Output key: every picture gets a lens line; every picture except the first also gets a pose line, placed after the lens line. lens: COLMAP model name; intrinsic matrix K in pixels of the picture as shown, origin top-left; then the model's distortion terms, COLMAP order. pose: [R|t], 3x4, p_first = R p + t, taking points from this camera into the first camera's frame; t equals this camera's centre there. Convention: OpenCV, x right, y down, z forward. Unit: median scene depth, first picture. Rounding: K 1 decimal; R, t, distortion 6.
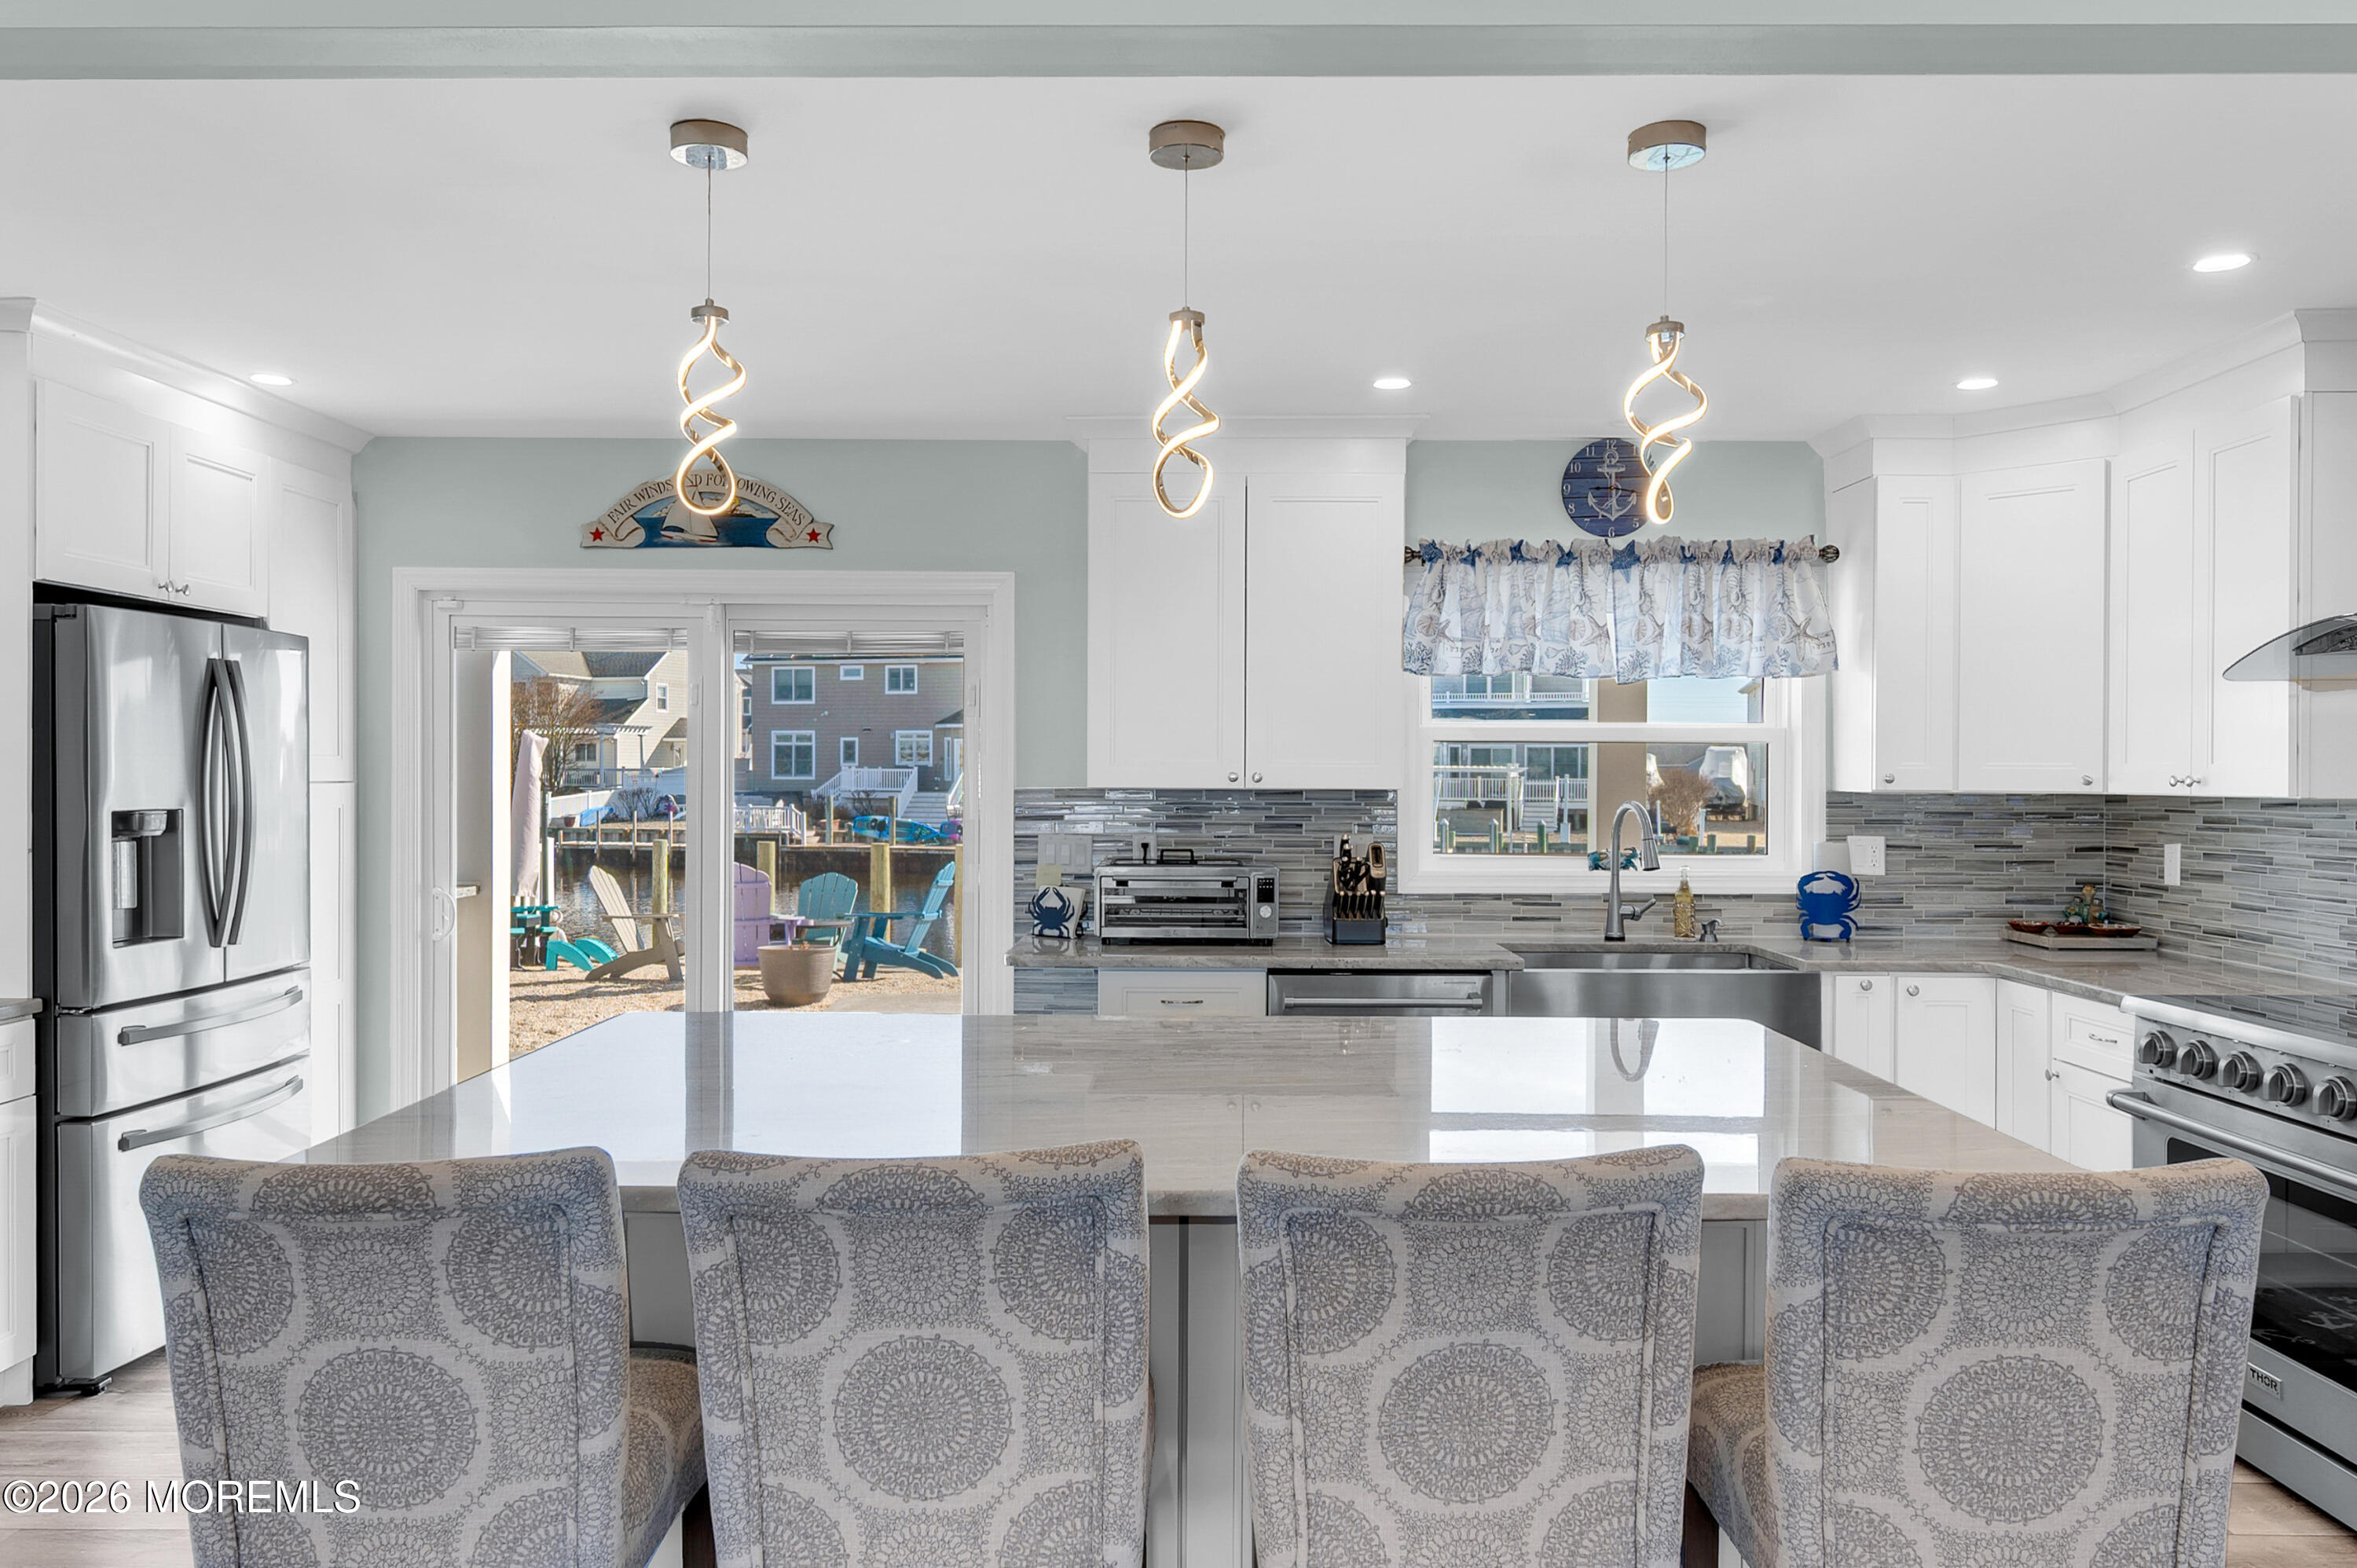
lens RADIAL K [[1678.9, 0, 1180.8], [0, 1678.9, 787.7], [0, 0, 1]] dist [0.006750, -0.002027]
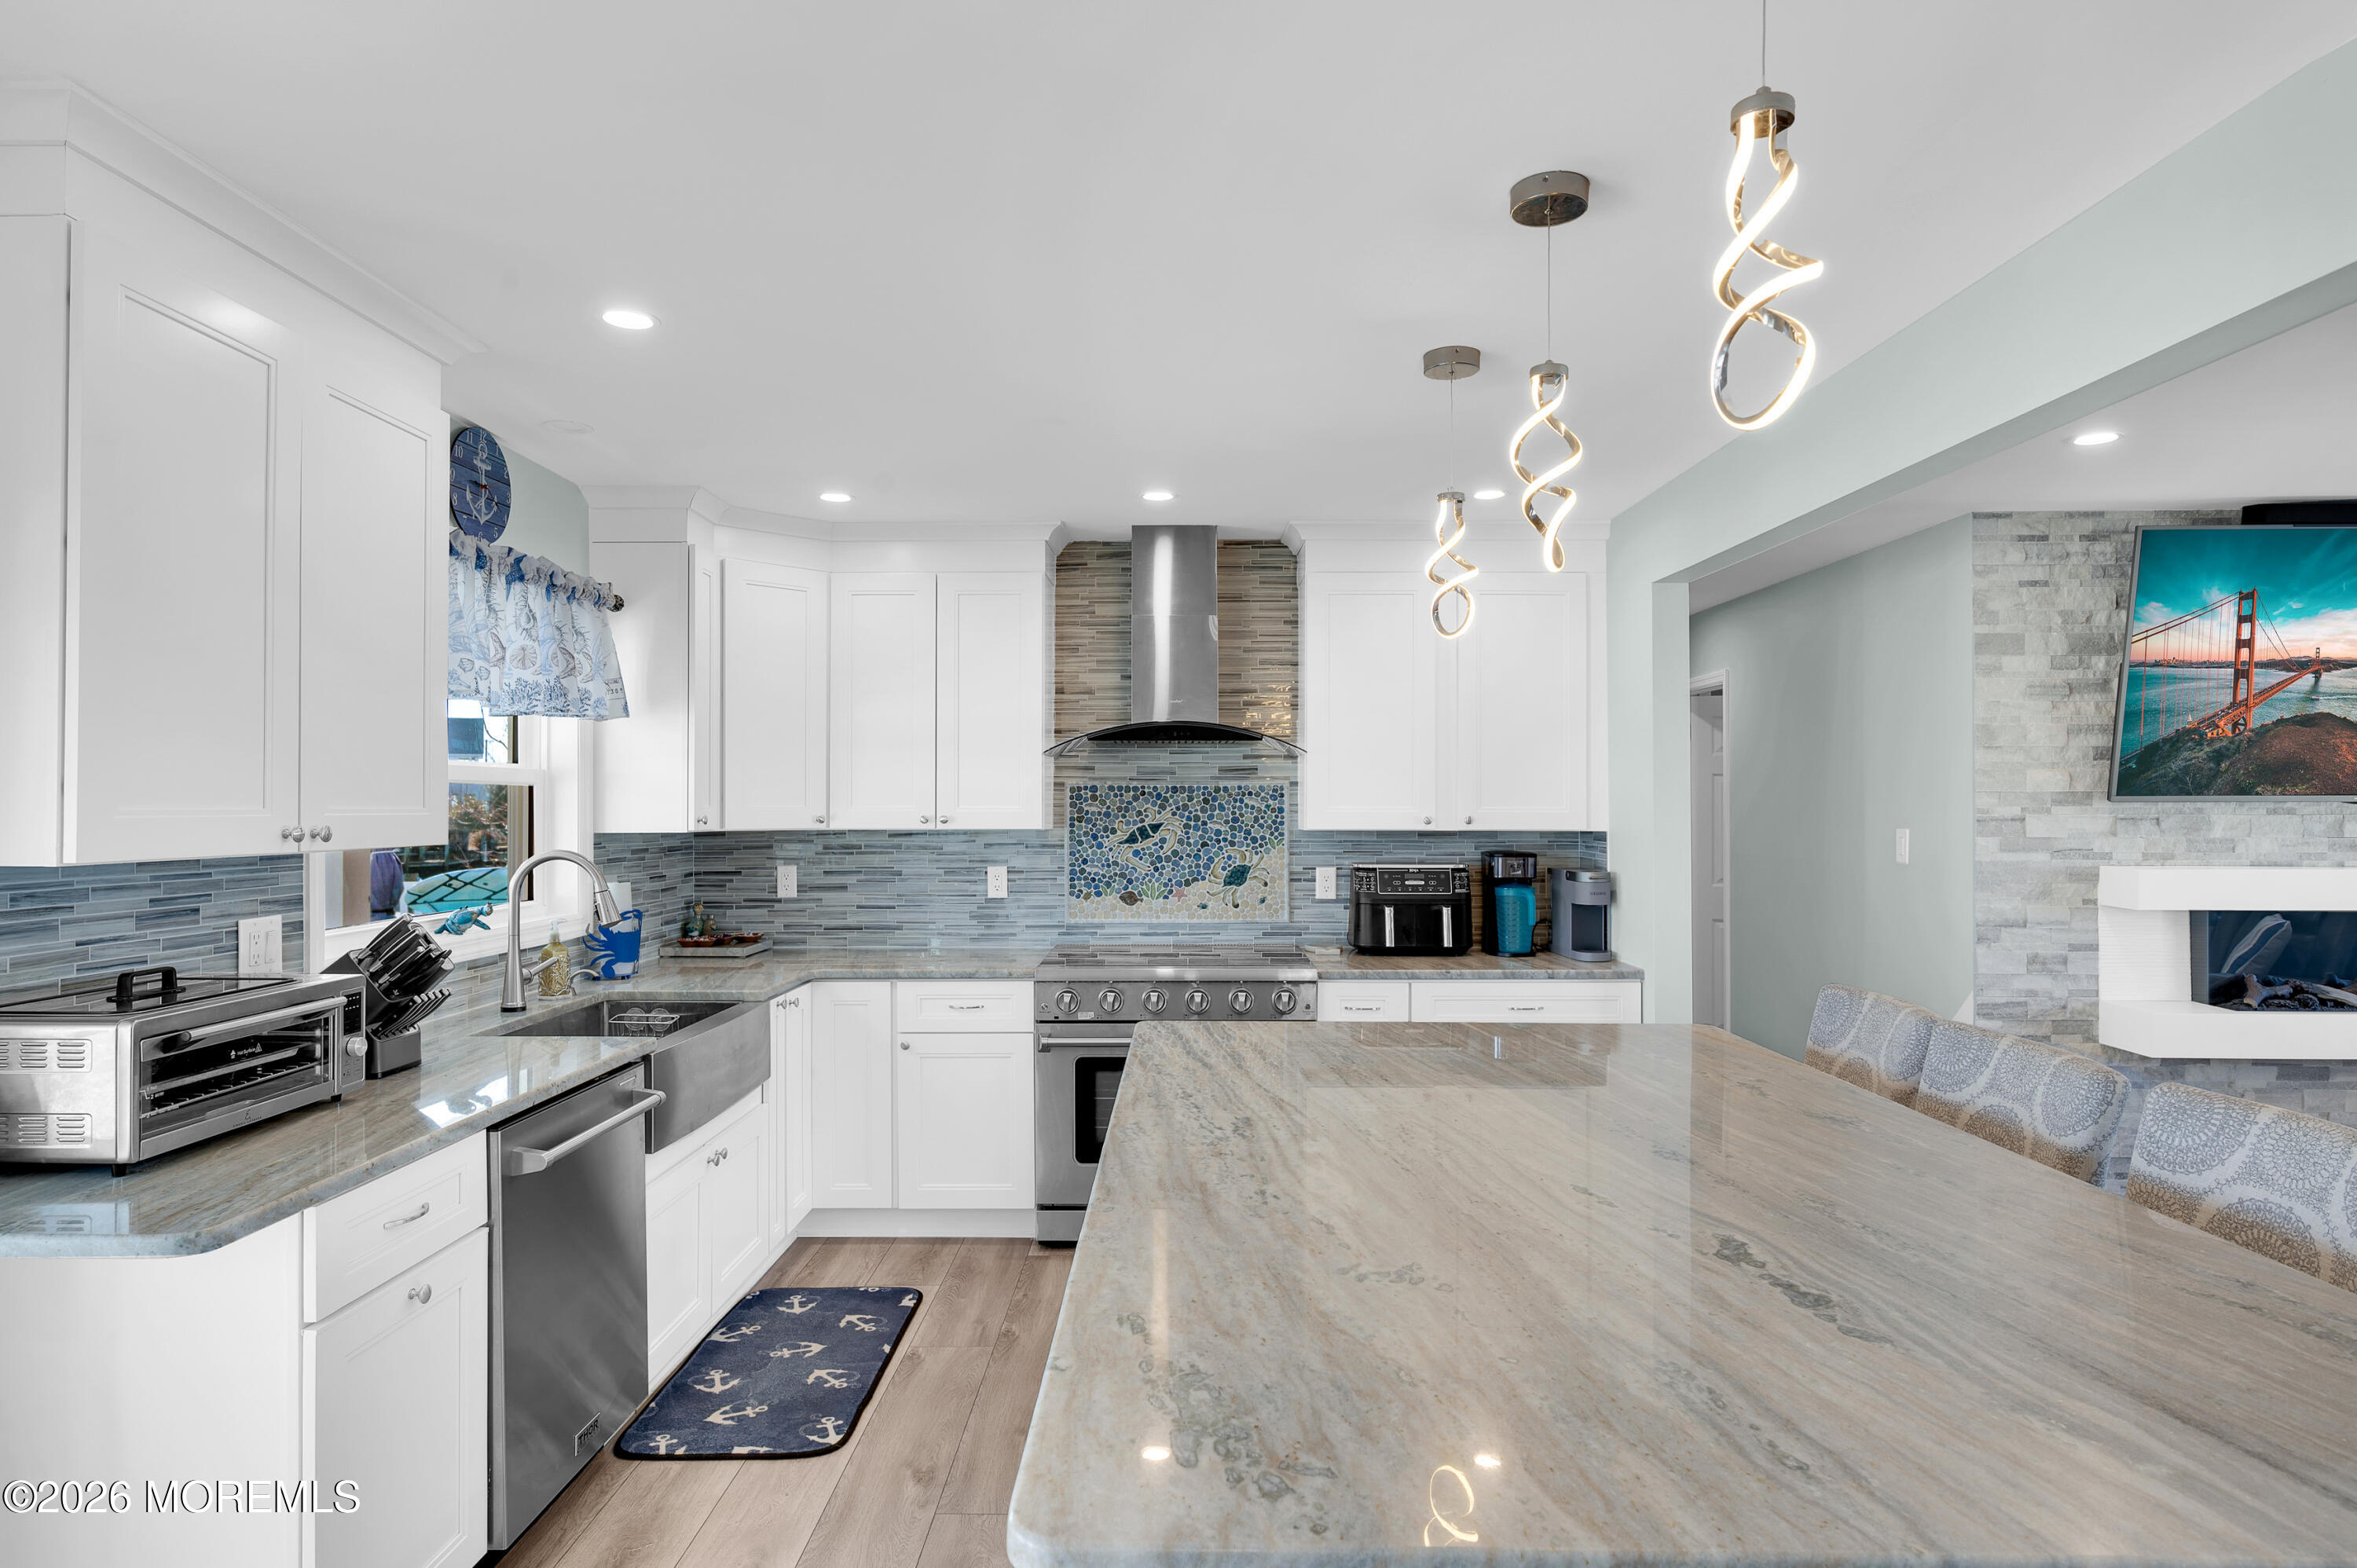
lens RADIAL K [[1285.8, 0, 1177.6], [0, 1285.8, 797.0], [0, 0, 1]] dist [-0.001764, -0.001171]
pose [[0.008364, 0.003016, 0.999960, -0.403761], [0.009050, 0.999954, -0.003091, -0.014580], [-0.999924, 0.009075, 0.008337, 0.651236]]
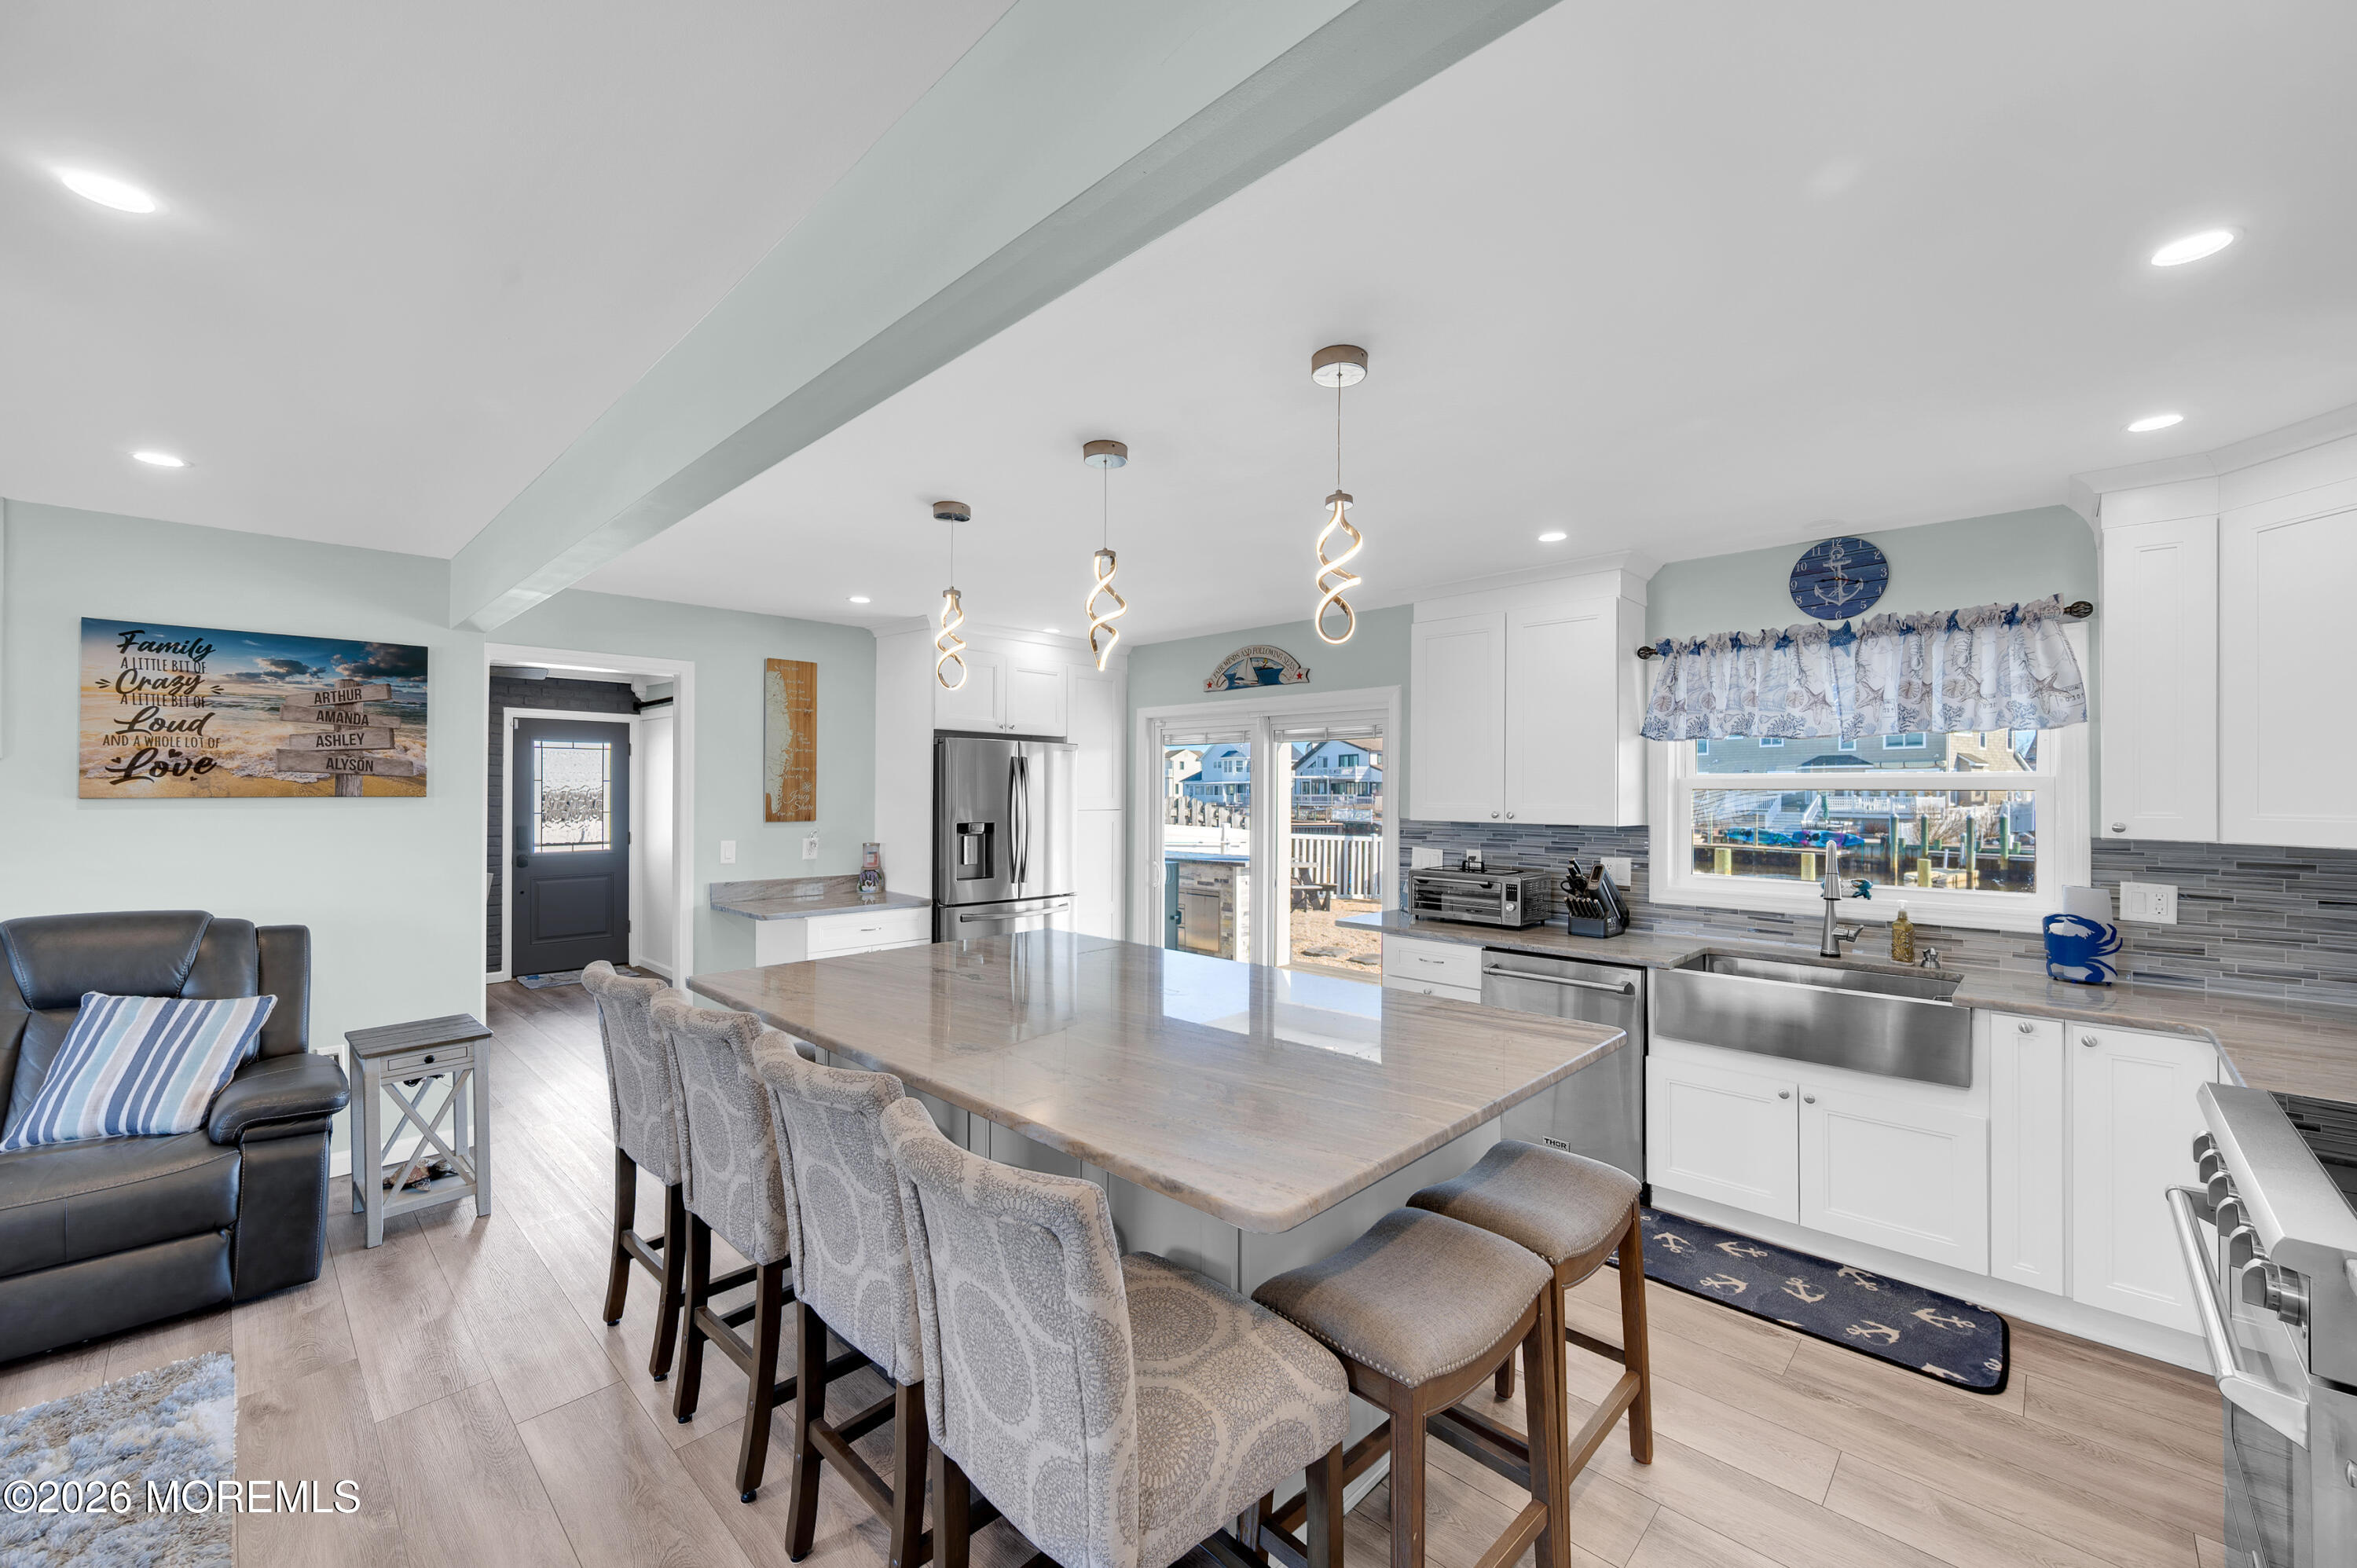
lens RADIAL K [[927.6, 0, 1177.4], [0, 927.6, 787.3], [0, 0, 1]] dist [-0.001798, -0.000614]
pose [[0.721534, -0.003761, -0.692369, 0.380226], [-0.009488, 0.999838, -0.015319, -0.014978], [0.692314, 0.017623, 0.721381, 0.201246]]
